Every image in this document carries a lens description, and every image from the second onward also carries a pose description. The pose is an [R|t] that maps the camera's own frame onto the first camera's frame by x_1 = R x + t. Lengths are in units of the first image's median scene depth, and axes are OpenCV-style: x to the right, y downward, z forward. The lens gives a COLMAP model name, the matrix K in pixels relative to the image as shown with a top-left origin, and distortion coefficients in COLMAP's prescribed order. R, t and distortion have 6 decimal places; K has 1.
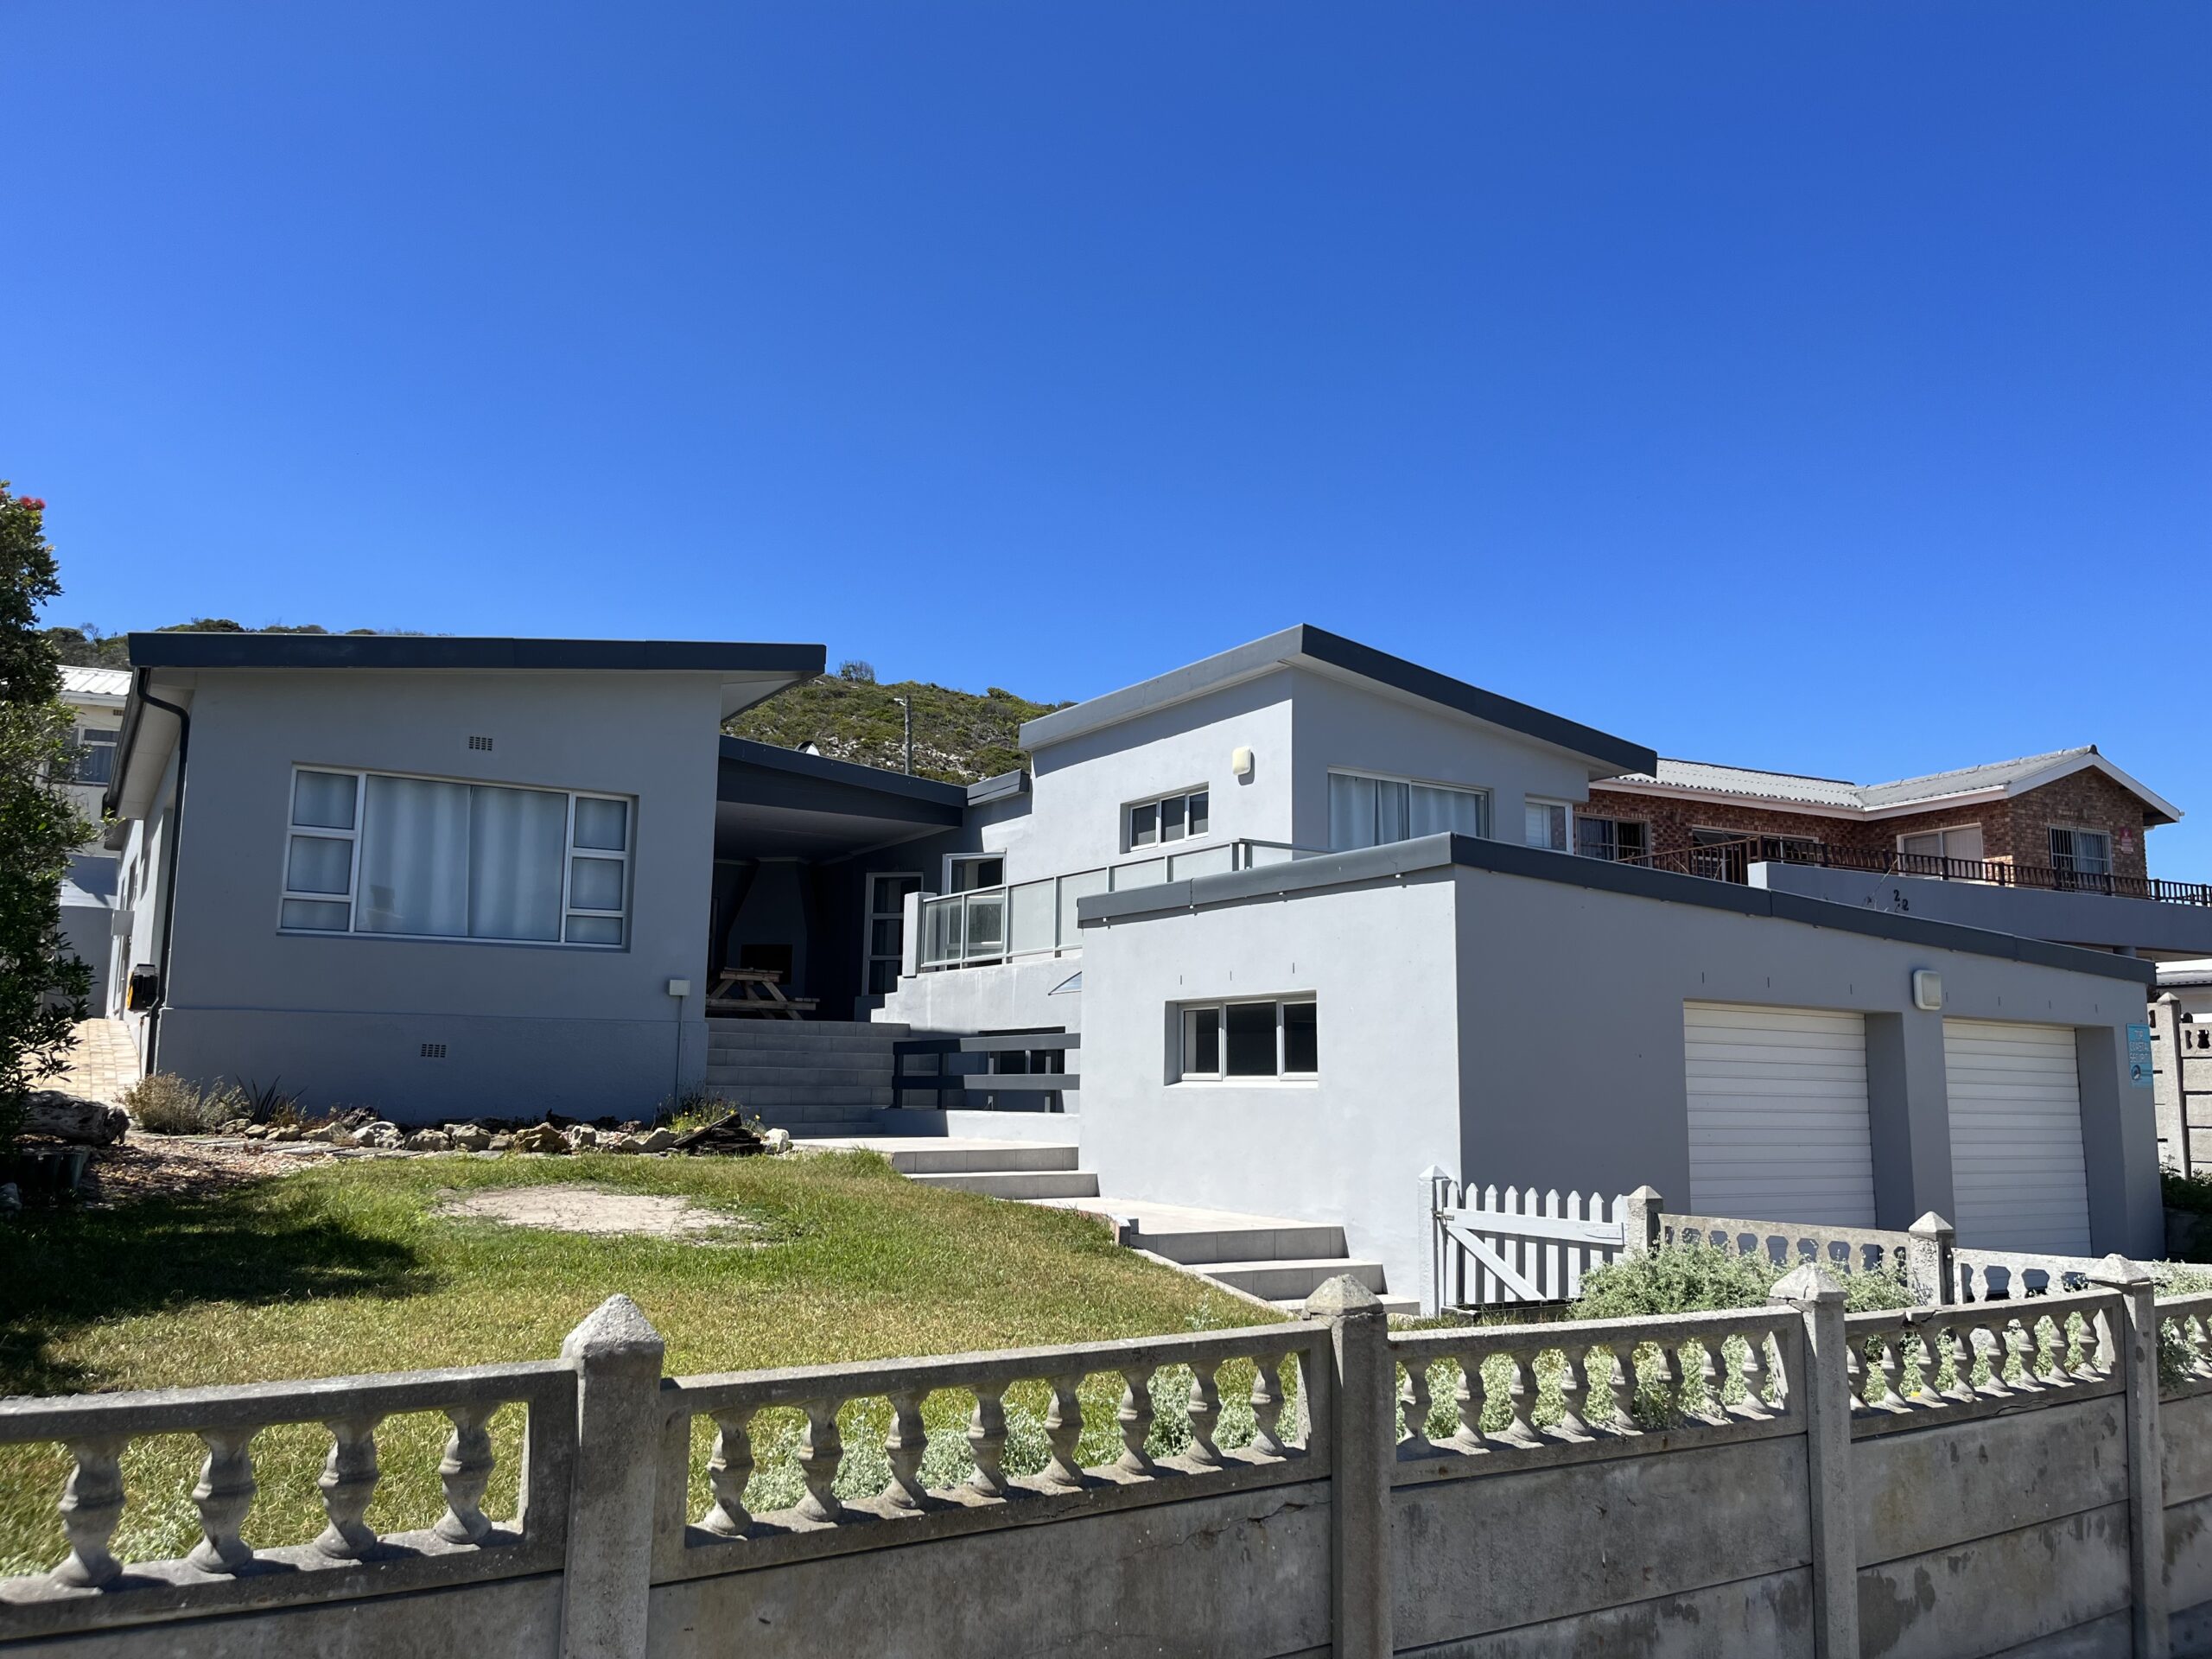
lens RADIAL K [[1694.8, 0, 1106.8], [0, 1694.8, 833.7], [0, 0, 1]] dist [0.053784, -0.007387]
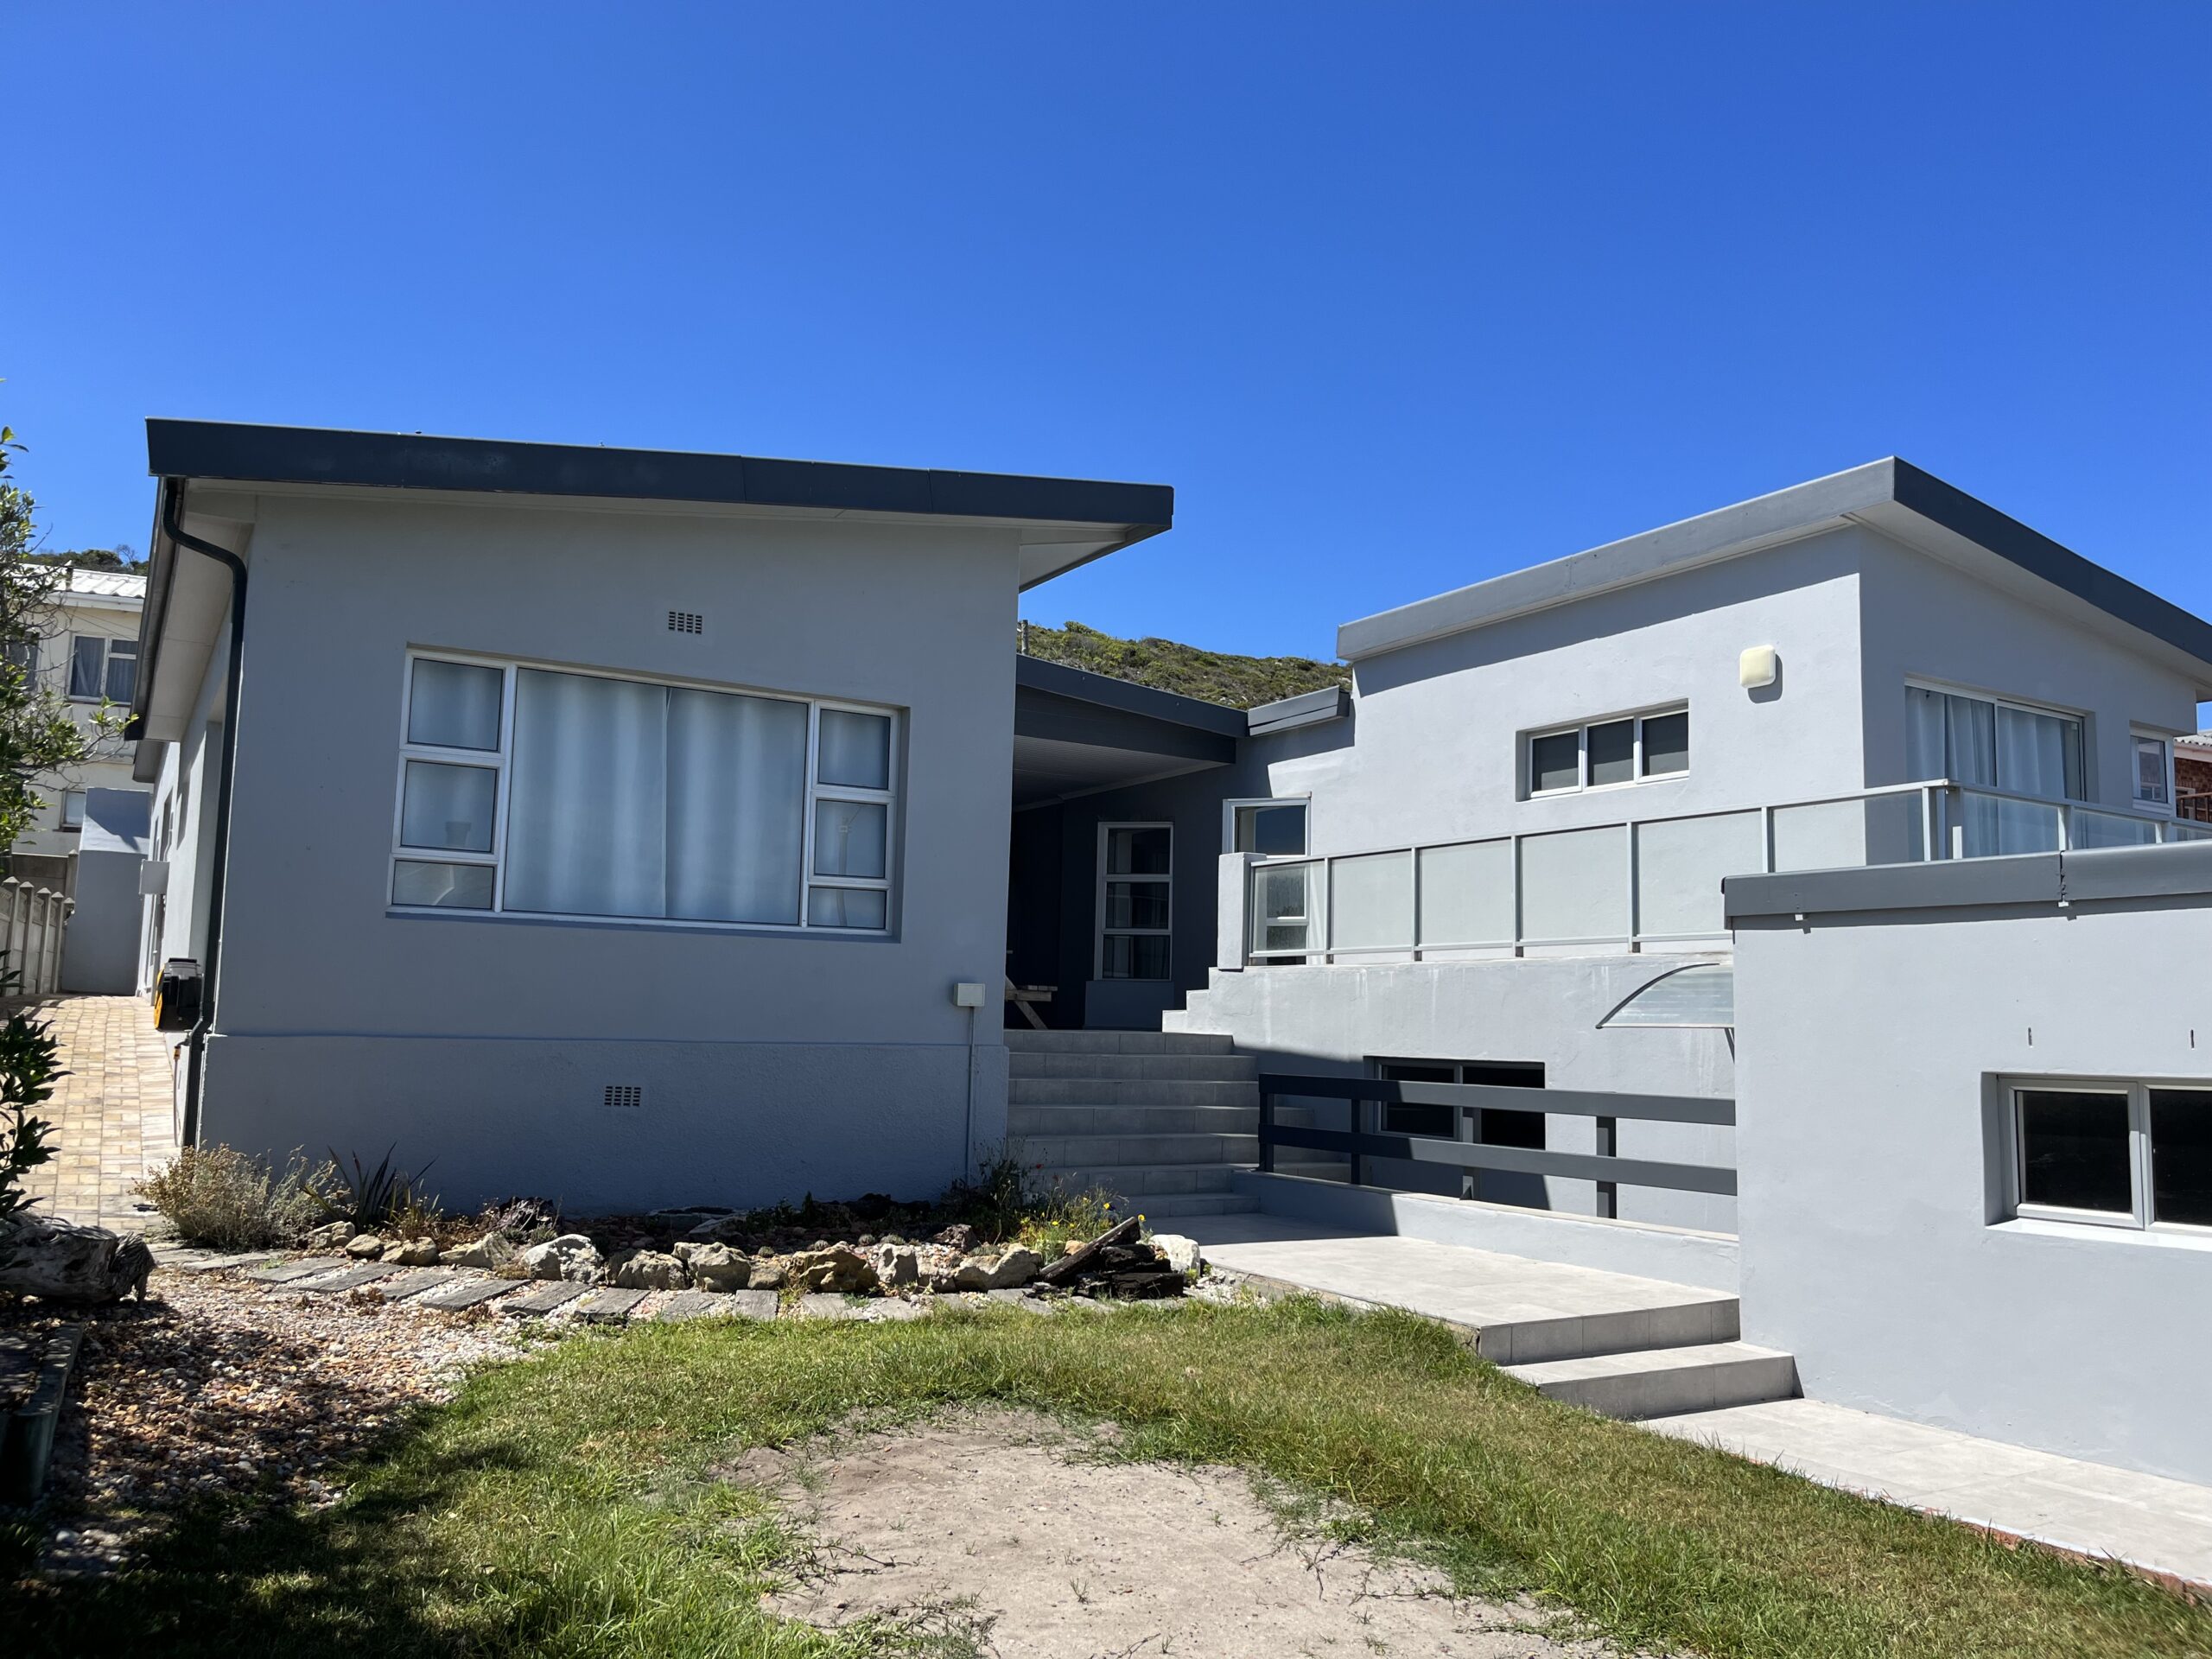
lens RADIAL K [[1694.8, 0, 1108.5], [0, 1694.8, 835.2], [0, 0, 1]] dist [0.053784, -0.007387]
pose [[0.999801, 0.010660, -0.016849, -0.190450], [-0.010087, 0.999379, 0.033765, 0.004545], [0.017198, -0.033589, 0.999288, 0.344412]]
